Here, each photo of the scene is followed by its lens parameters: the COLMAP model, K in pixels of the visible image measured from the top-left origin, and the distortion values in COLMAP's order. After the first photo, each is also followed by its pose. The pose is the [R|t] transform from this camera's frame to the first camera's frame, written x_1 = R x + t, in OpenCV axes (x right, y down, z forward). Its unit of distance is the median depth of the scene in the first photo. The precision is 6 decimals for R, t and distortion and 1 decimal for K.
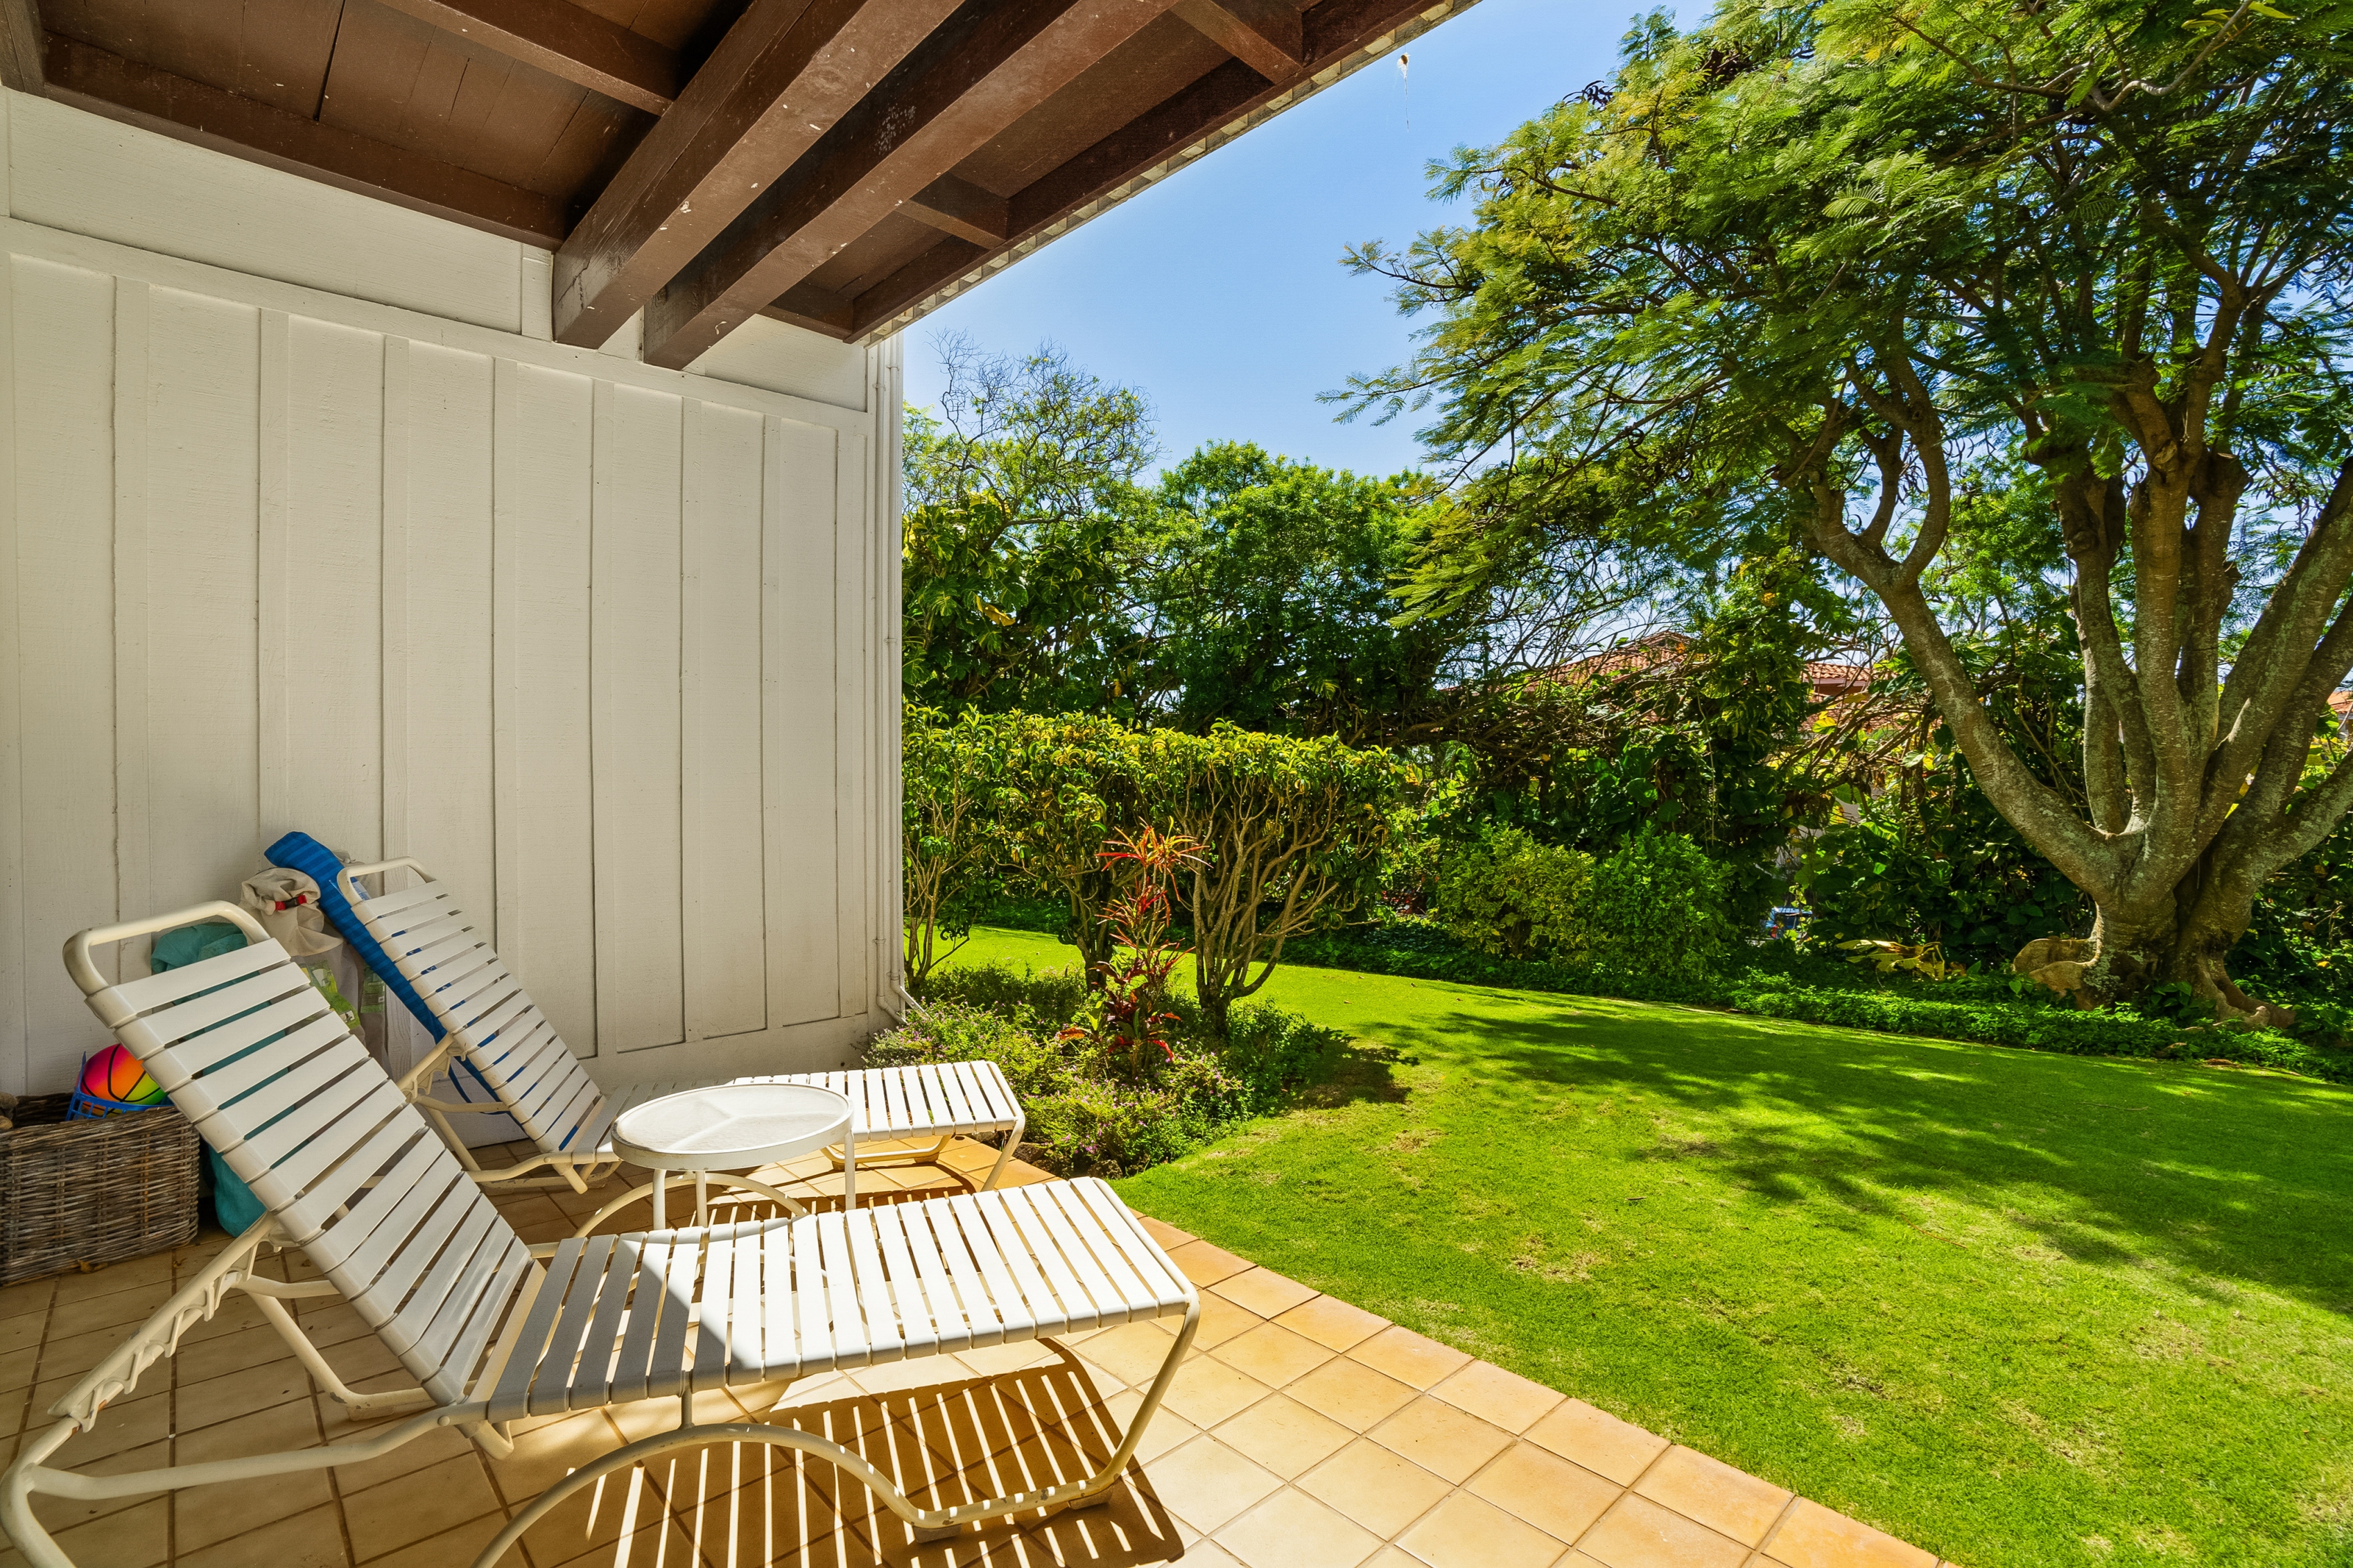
lens RADIAL K [[1094.8, 0, 1168.5], [0, 1094.8, 778.1], [0, 0, 1]] dist [-0.064848, 0.021375]
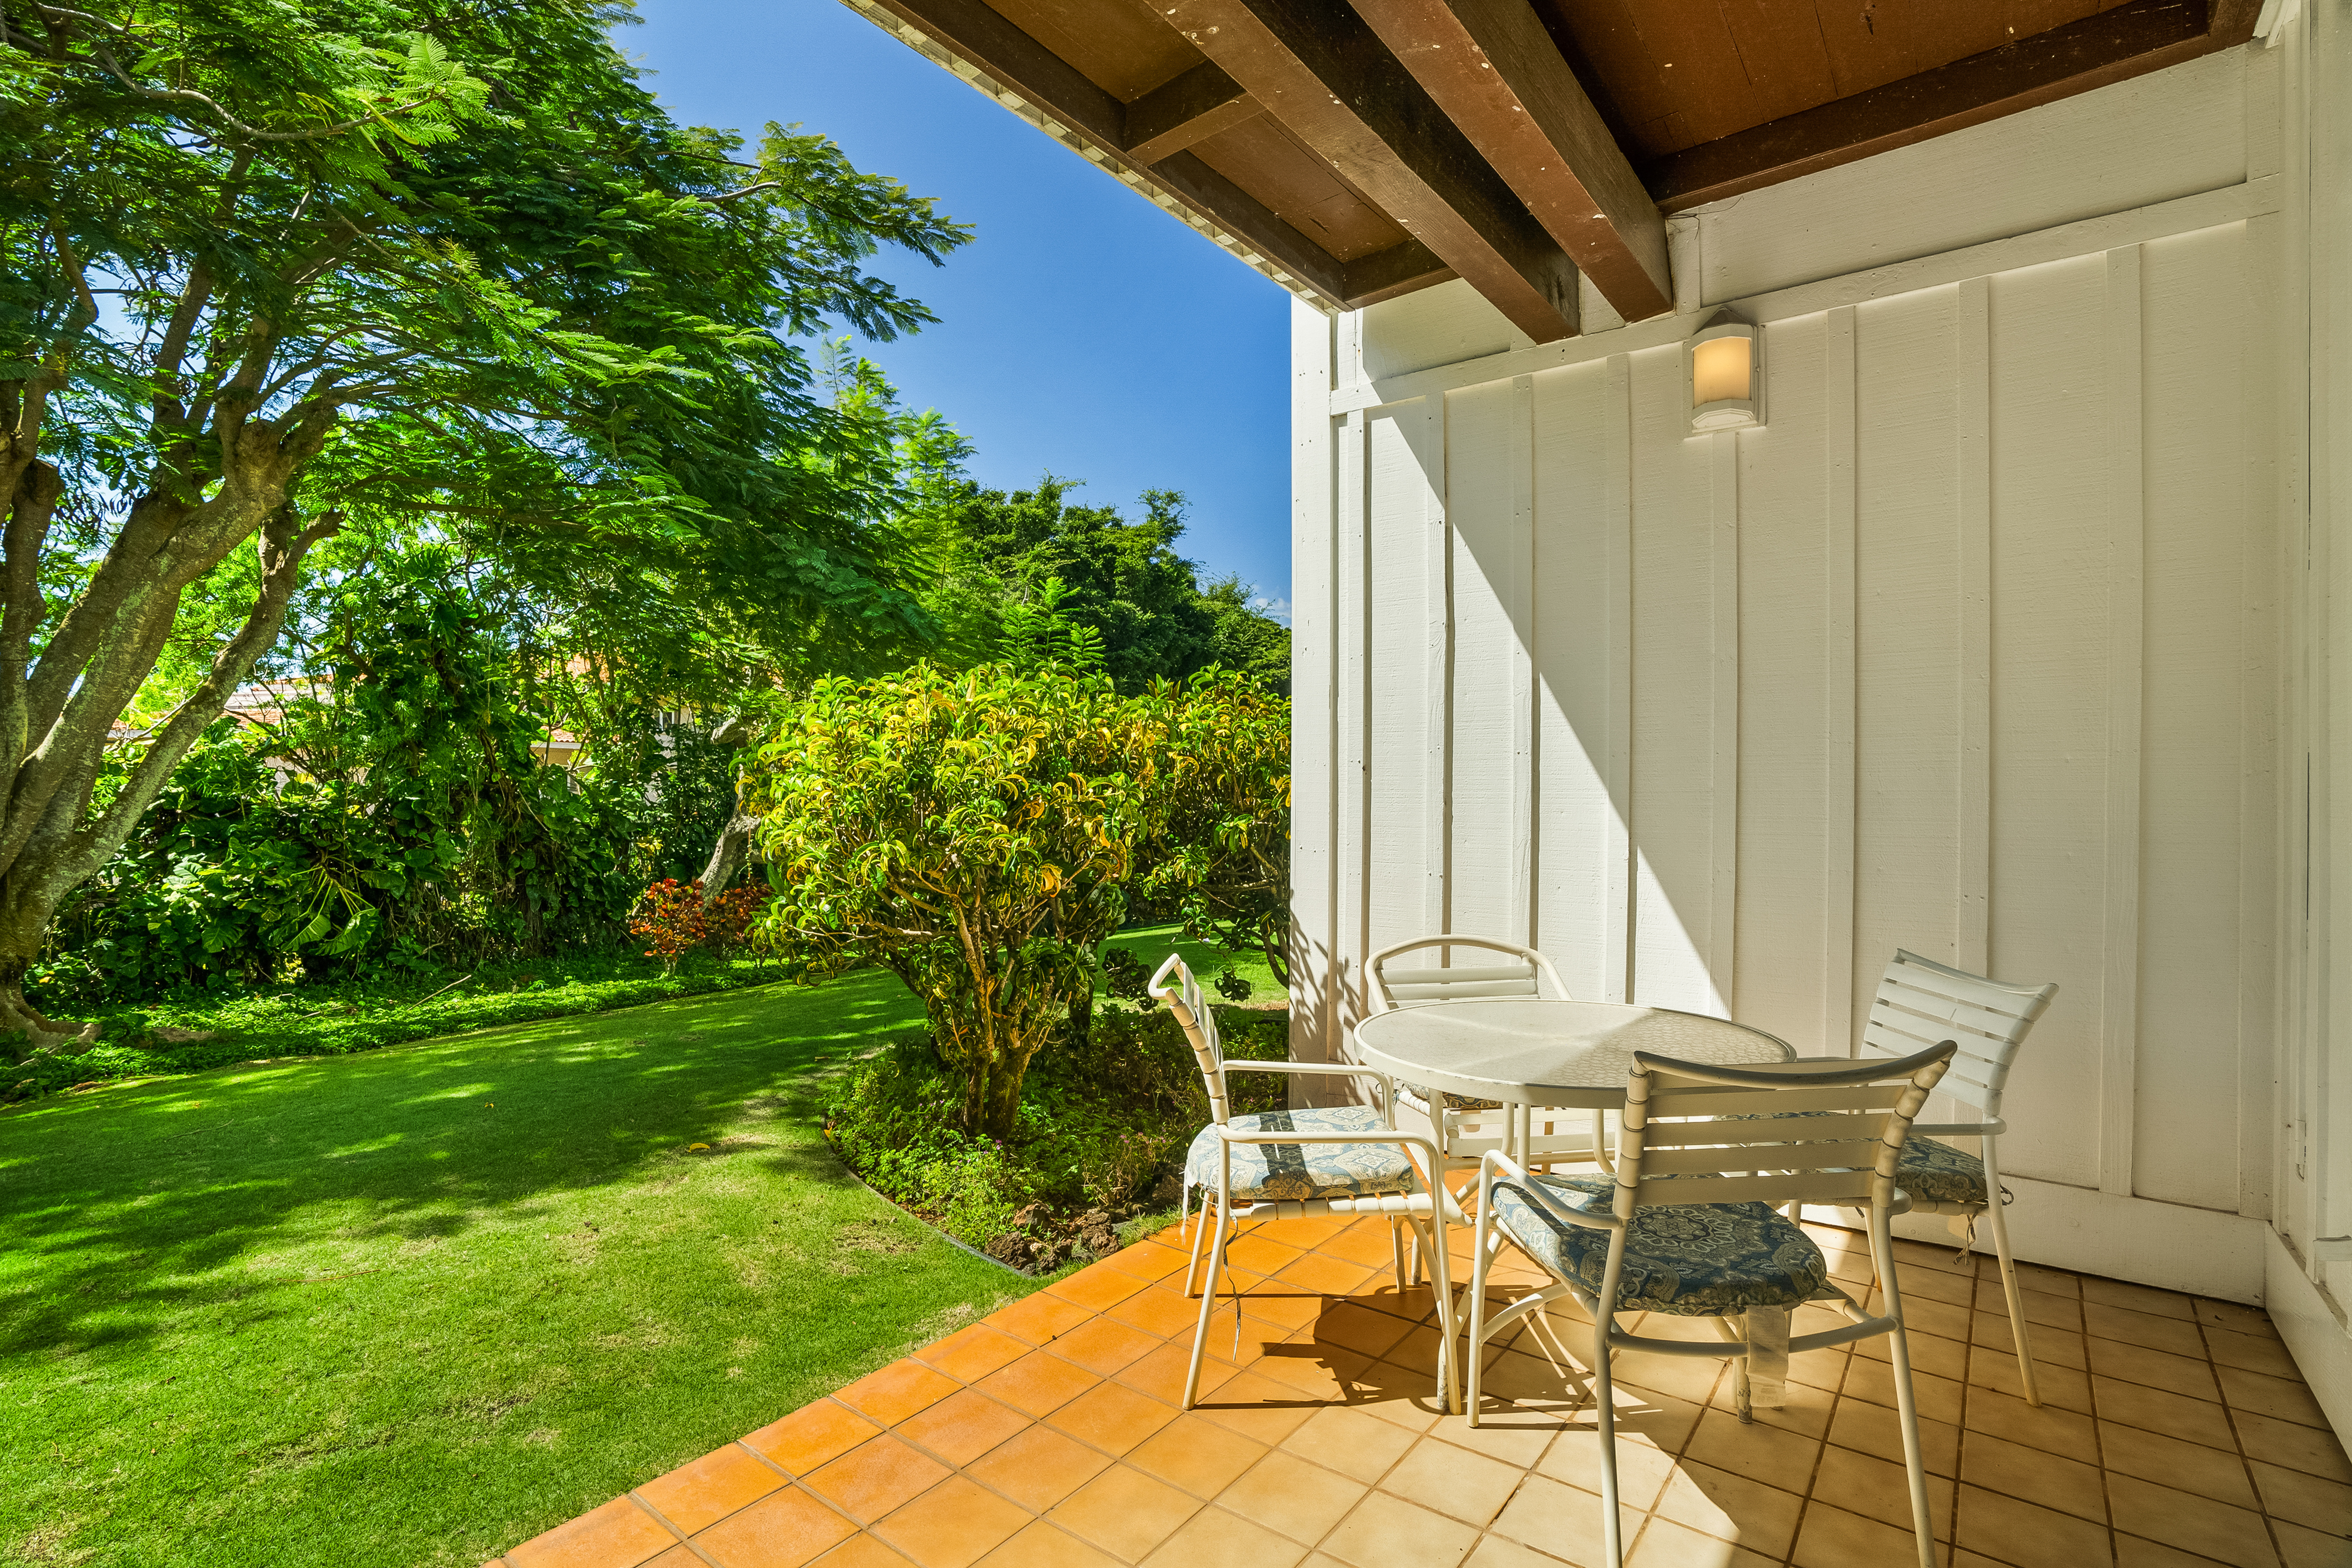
lens RADIAL K [[1094.5, 0, 1158.3], [0, 1094.5, 787.8], [0, 0, 1]] dist [-0.064848, 0.021375]
pose [[-0.166068, 0.004354, 0.986105, -0.290434], [0.004993, 0.999981, -0.003574, 0.000883], [-0.986102, 0.004330, -0.166086, 0.378686]]
